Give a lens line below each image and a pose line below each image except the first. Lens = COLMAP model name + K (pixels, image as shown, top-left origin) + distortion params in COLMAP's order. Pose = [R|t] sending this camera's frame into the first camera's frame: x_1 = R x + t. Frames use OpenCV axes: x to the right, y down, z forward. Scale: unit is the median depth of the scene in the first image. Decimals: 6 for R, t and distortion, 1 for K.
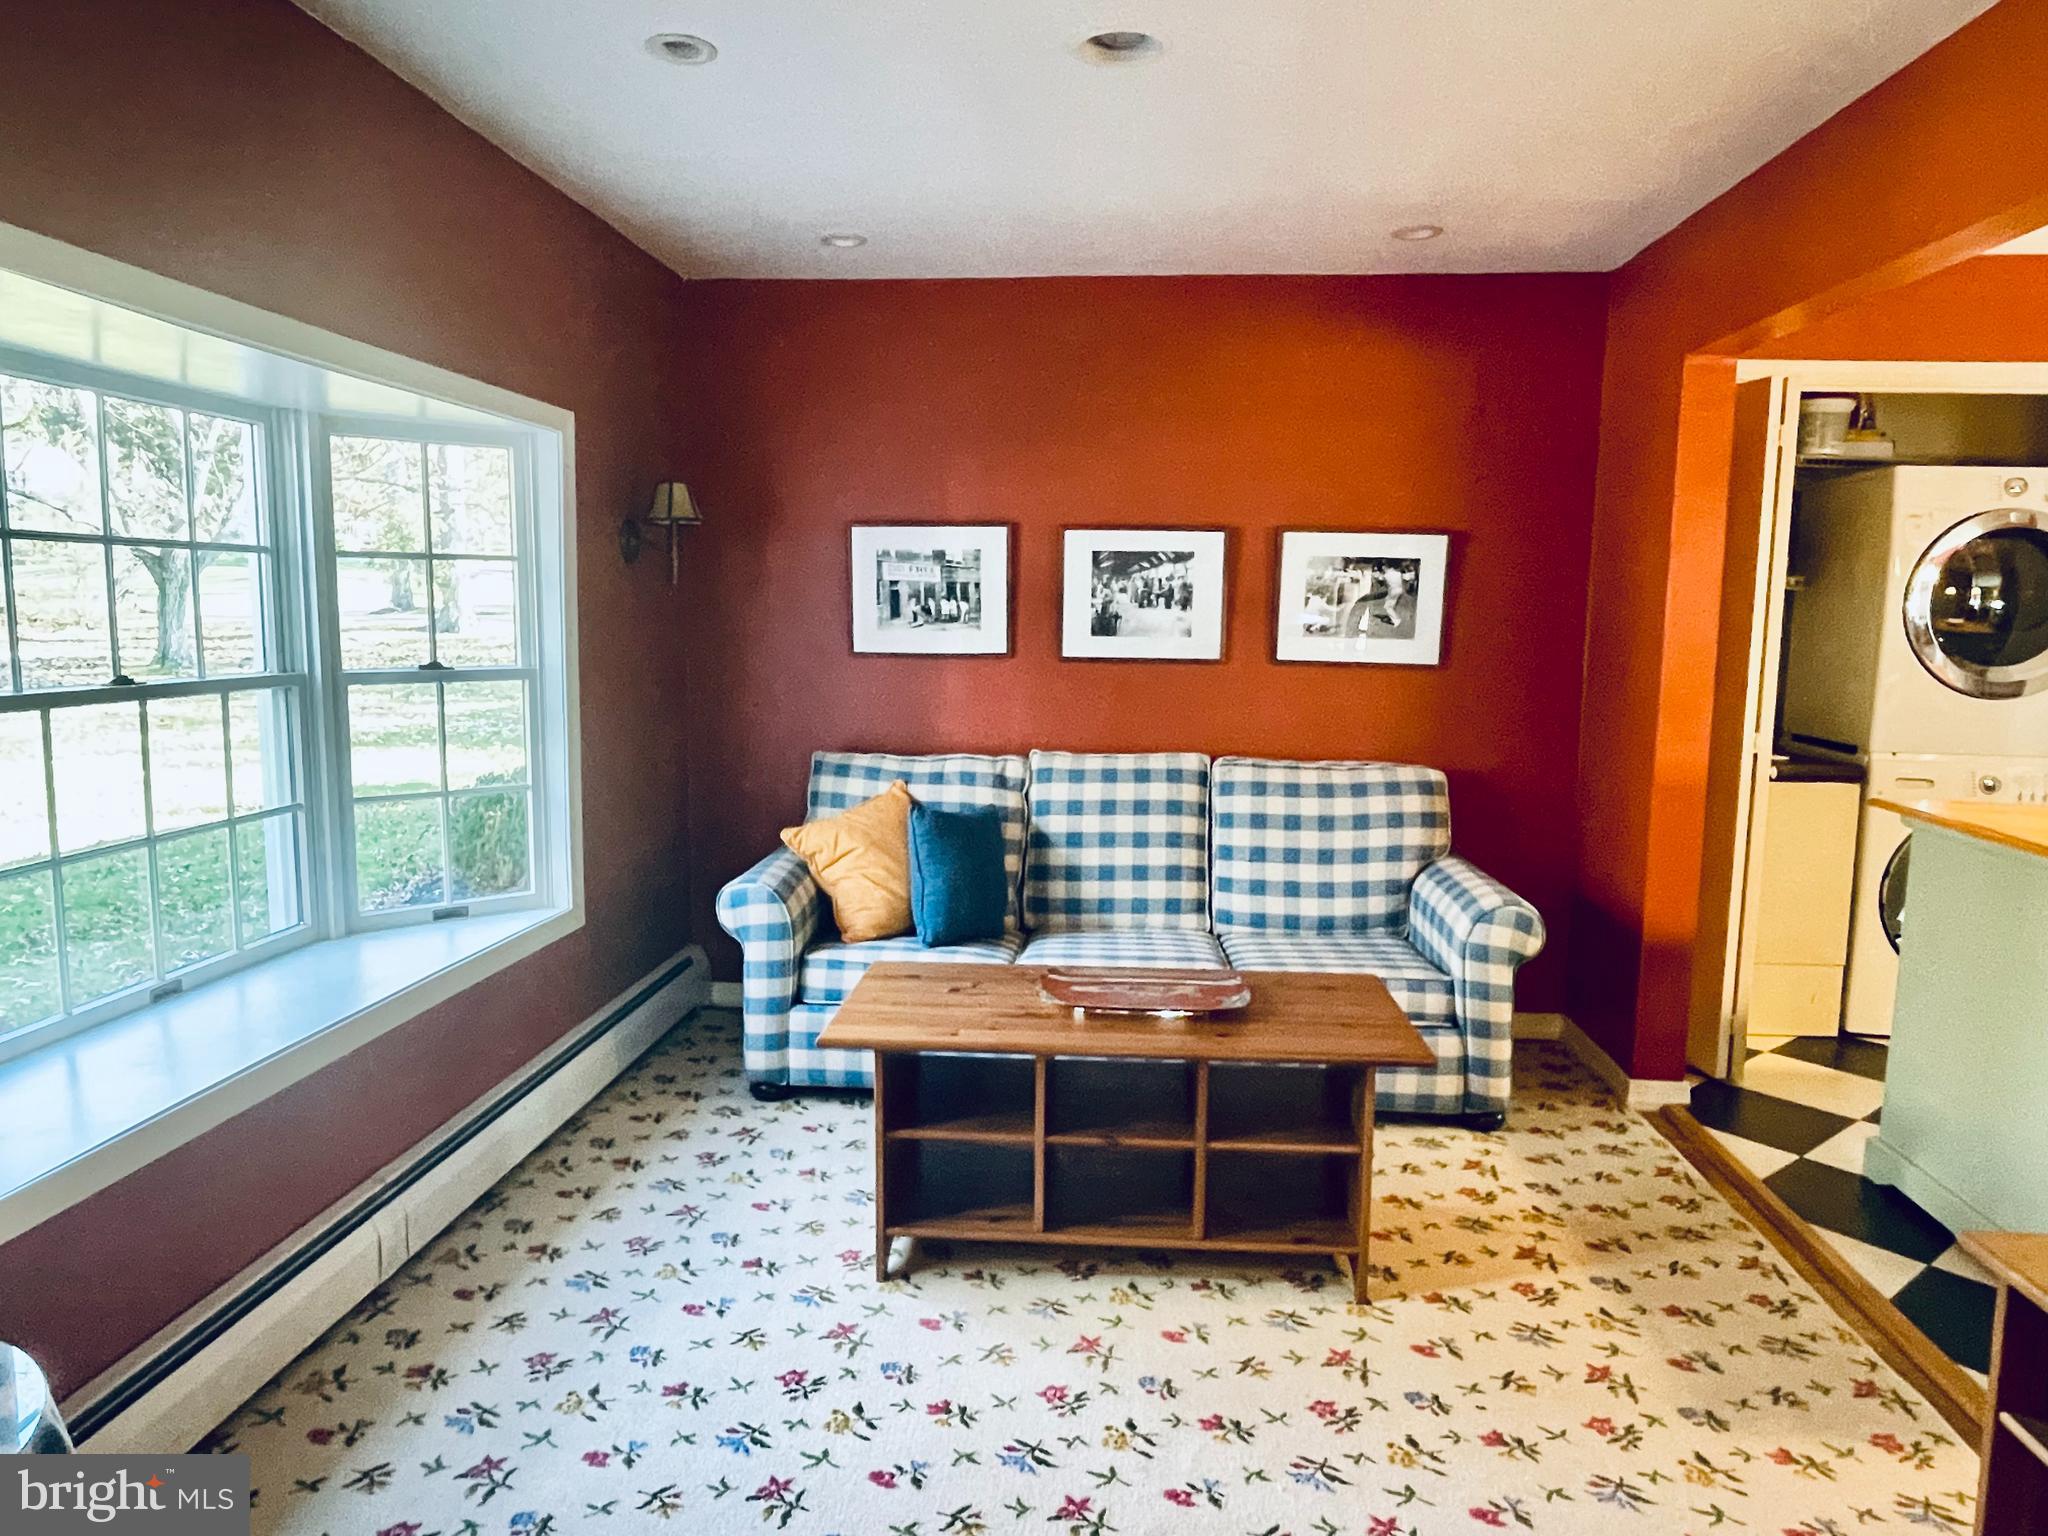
lens RADIAL K [[1357.7, 0, 1020.3], [0, 1357.7, 760.6], [0, 0, 1]] dist [-0.012987, 0.002075]
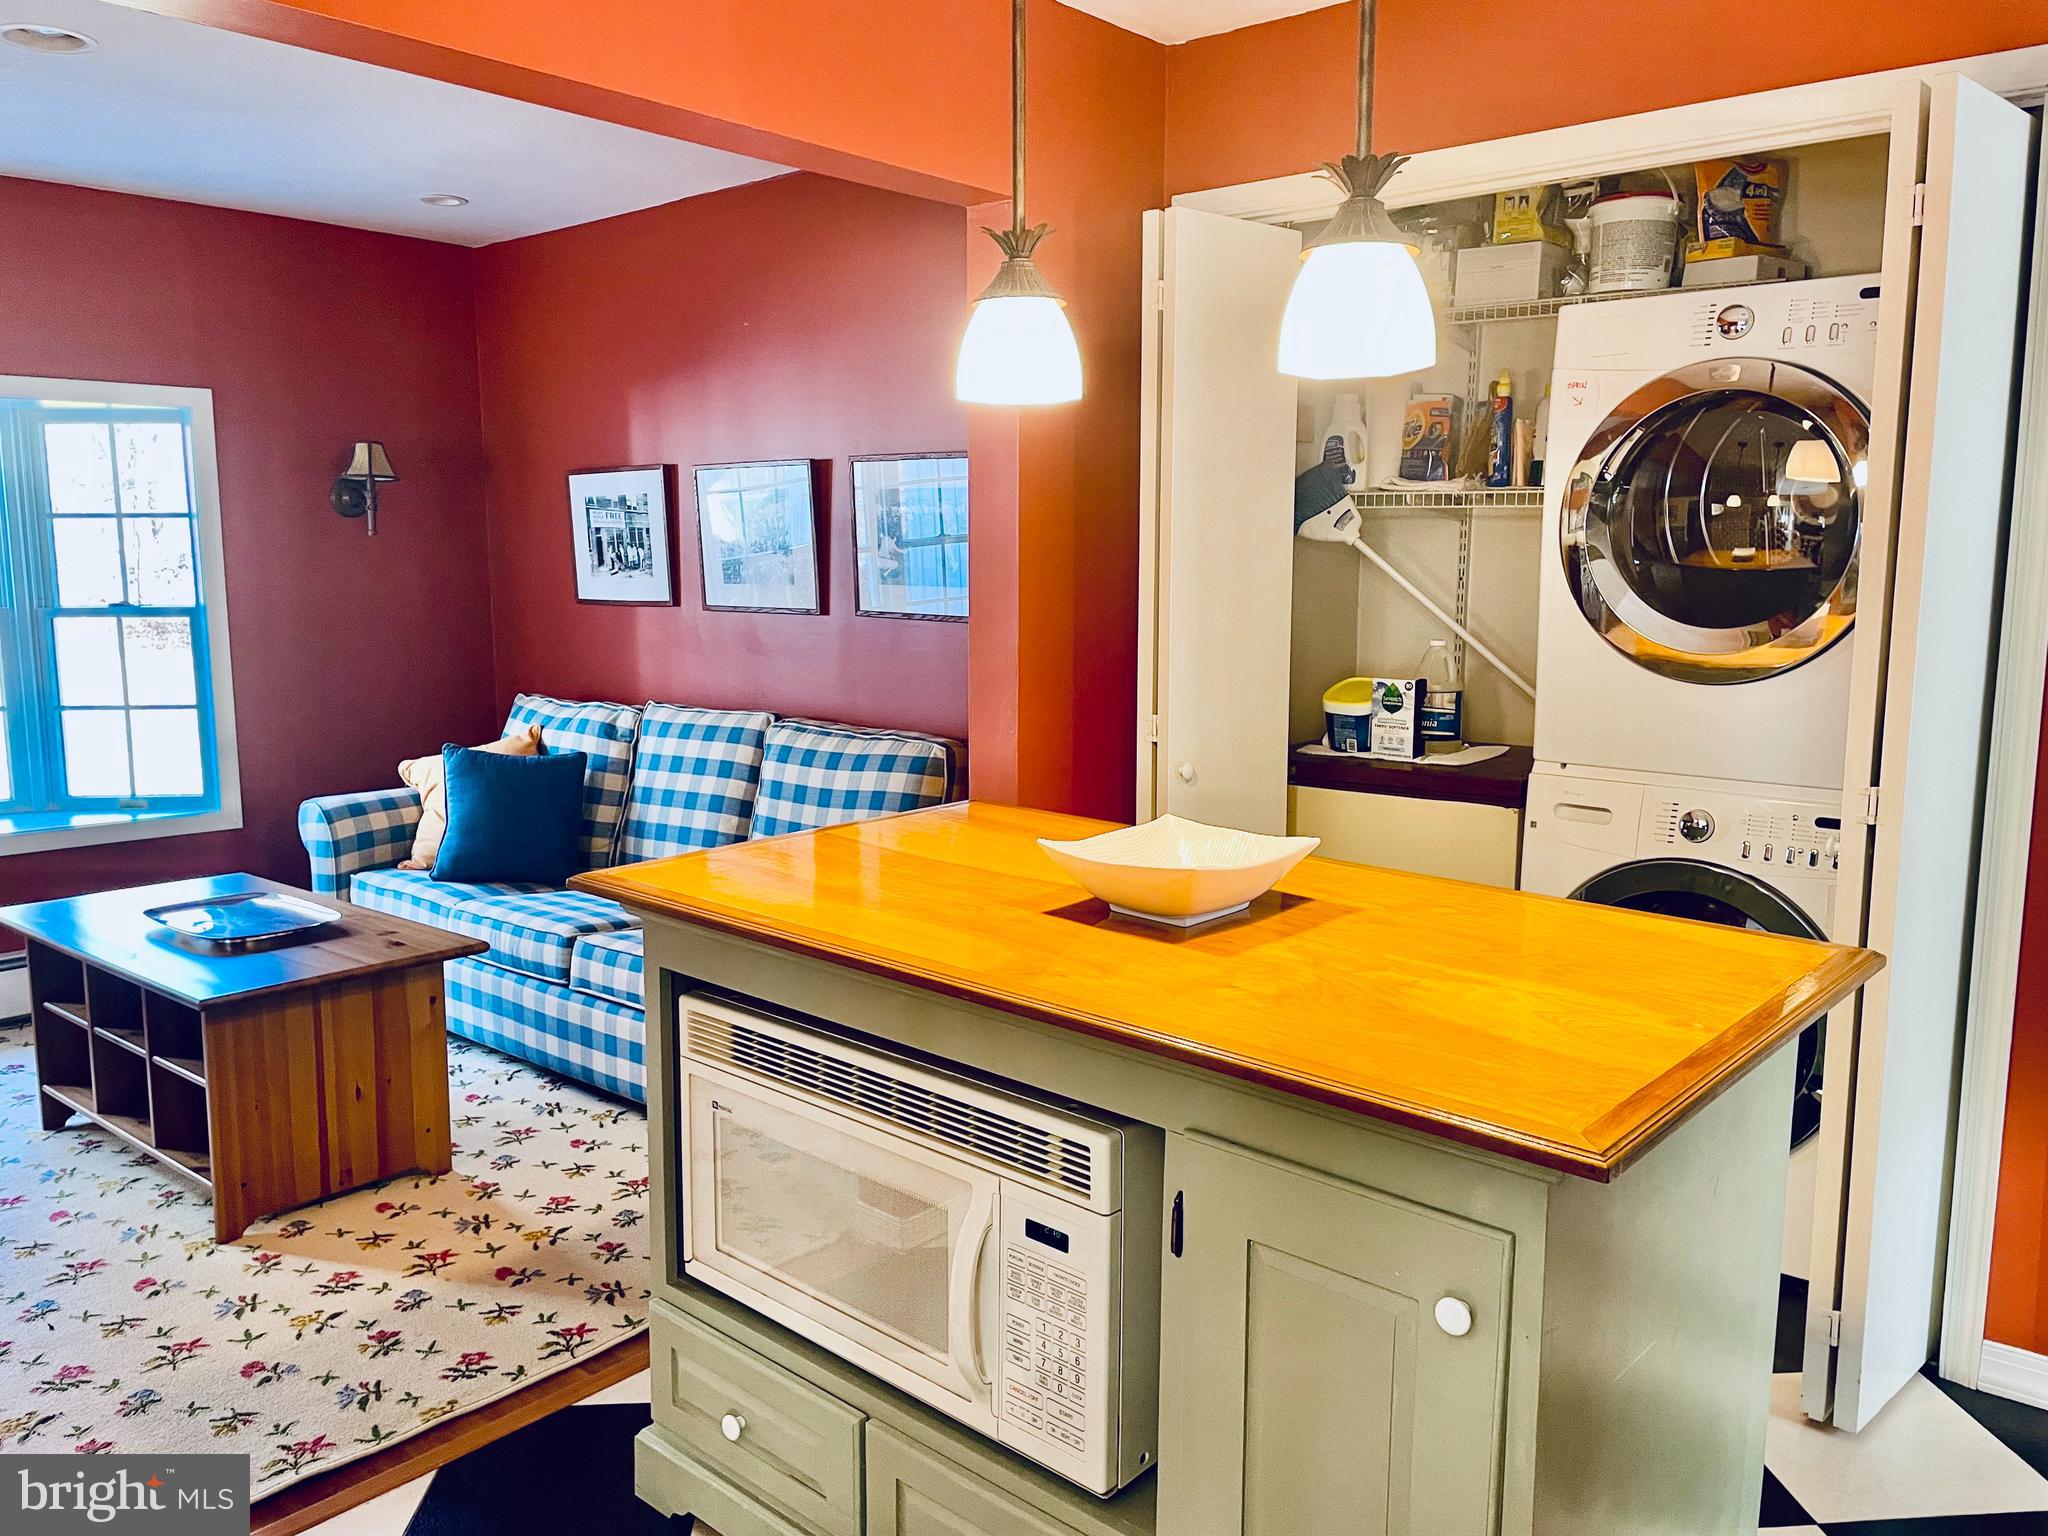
lens RADIAL K [[1562.2, 0, 1043.5], [0, 1562.2, 768.2], [0, 0, 1]] dist [0.077297, -0.112401]
pose [[0.806349, 0.066757, -0.587660, 0.909323], [-0.057348, 0.997753, 0.034653, -0.015232], [0.588653, 0.005759, 0.808365, 0.266847]]
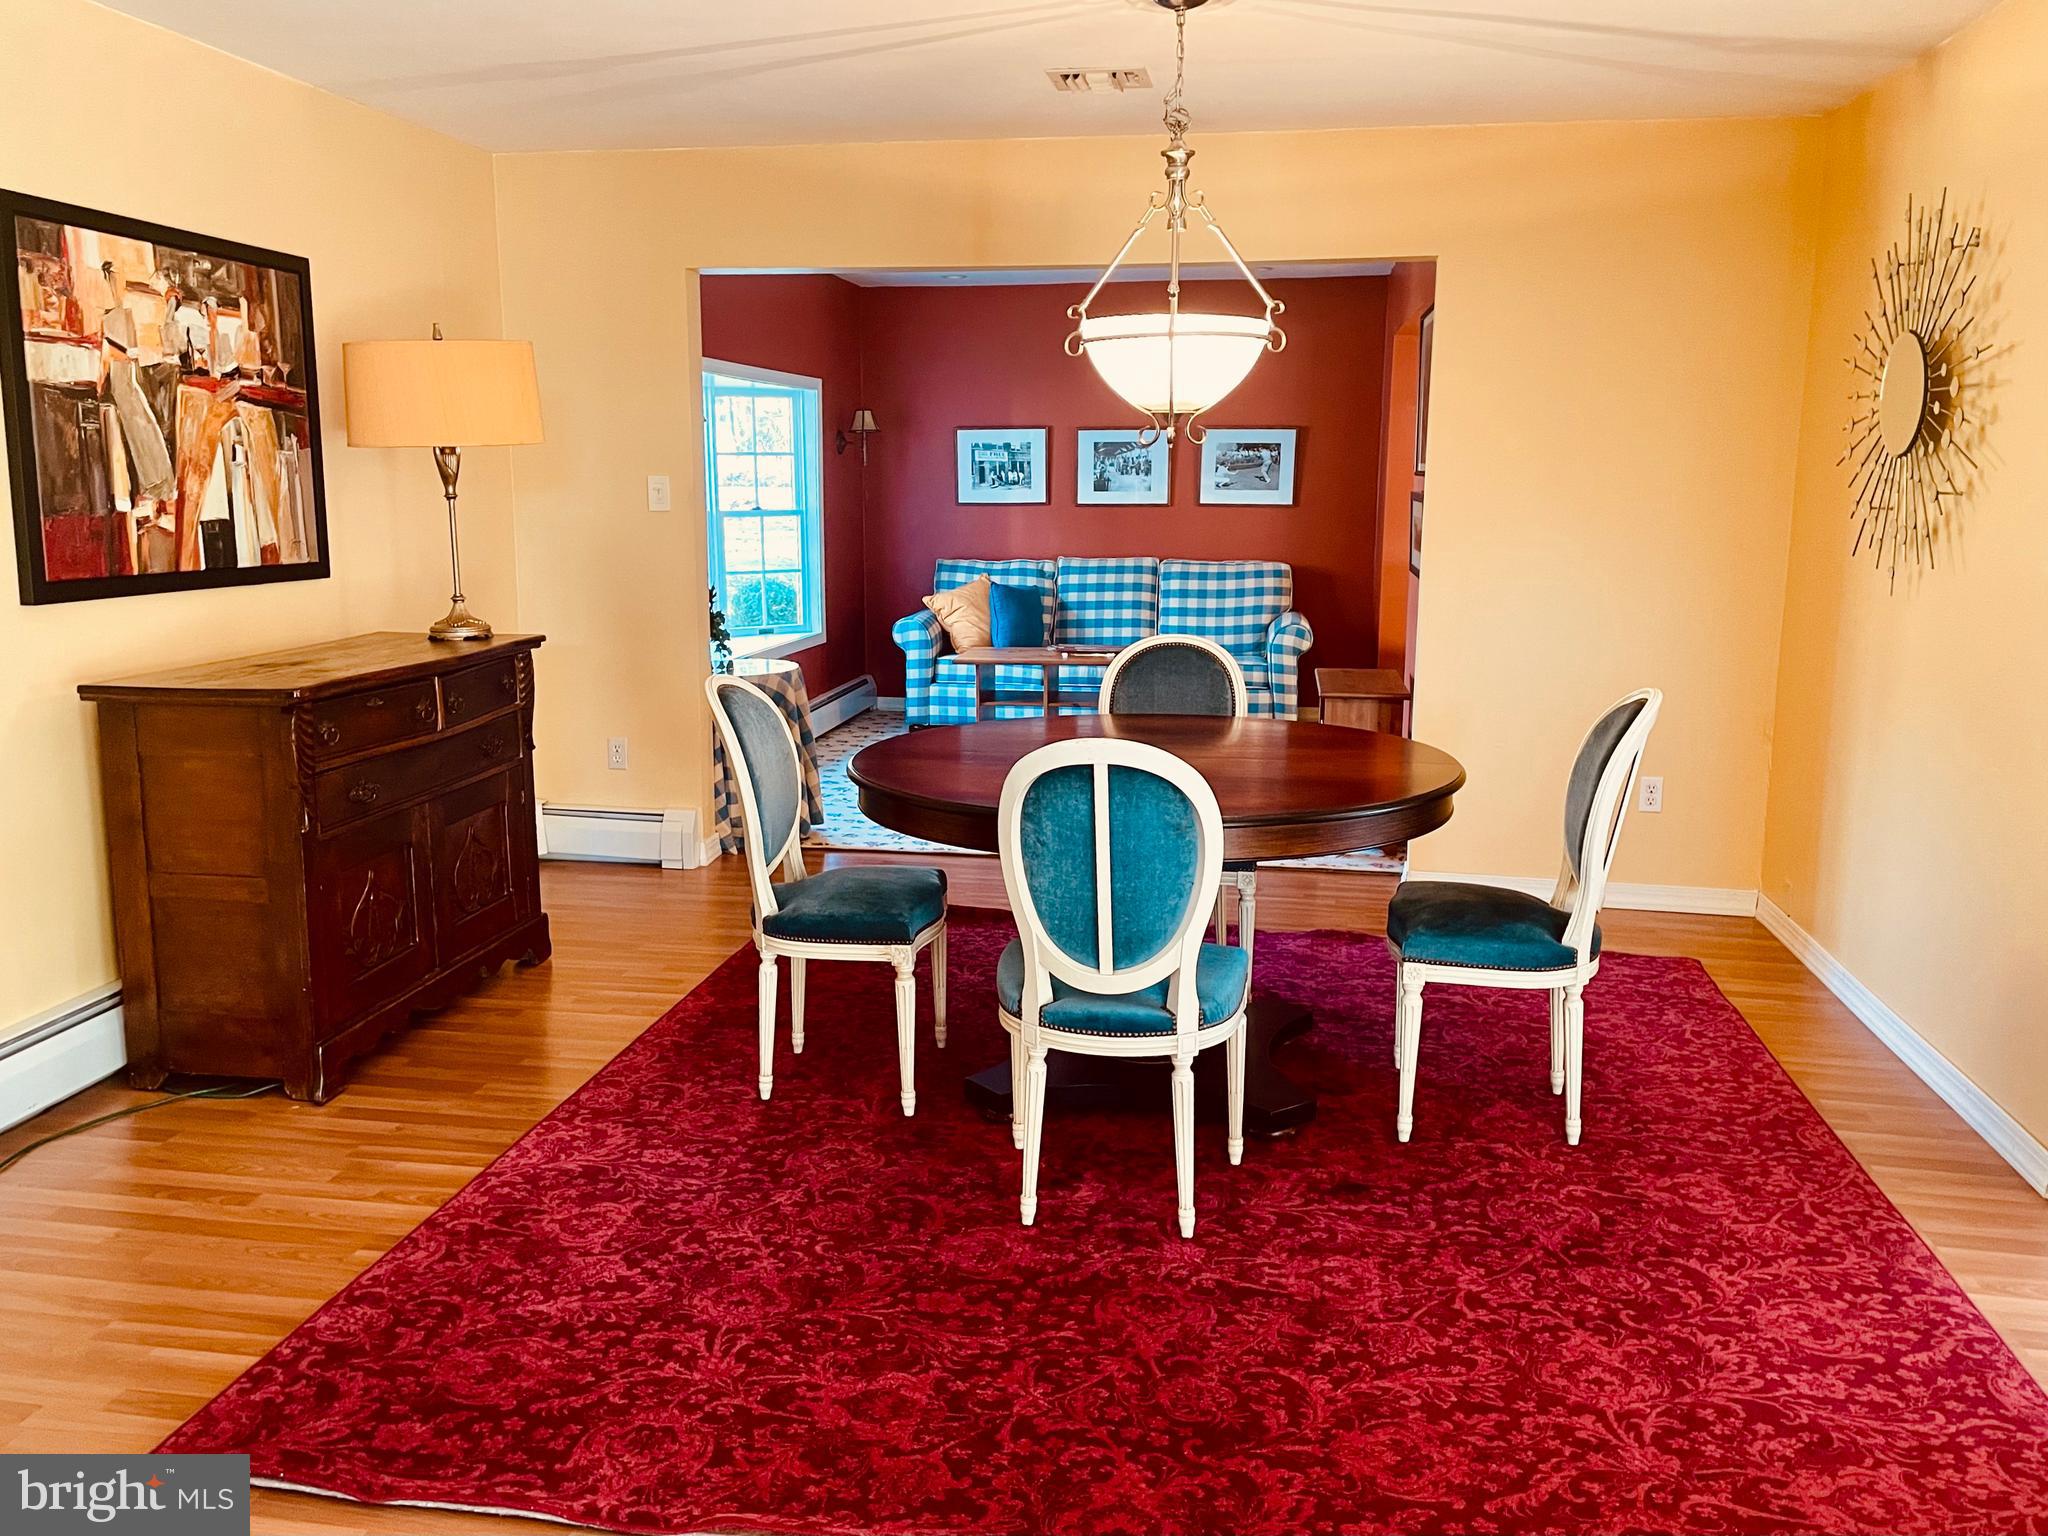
lens RADIAL K [[1562.2, 0, 1001.5], [0, 1562.2, 766.4], [0, 0, 1]] dist [0.077297, -0.112401]
pose [[0.996925, 0.000193, -0.078357, 0.096086], [0.005333, 0.997512, 0.070296, 0.124358], [0.078175, -0.070498, 0.994444, -1.086655]]
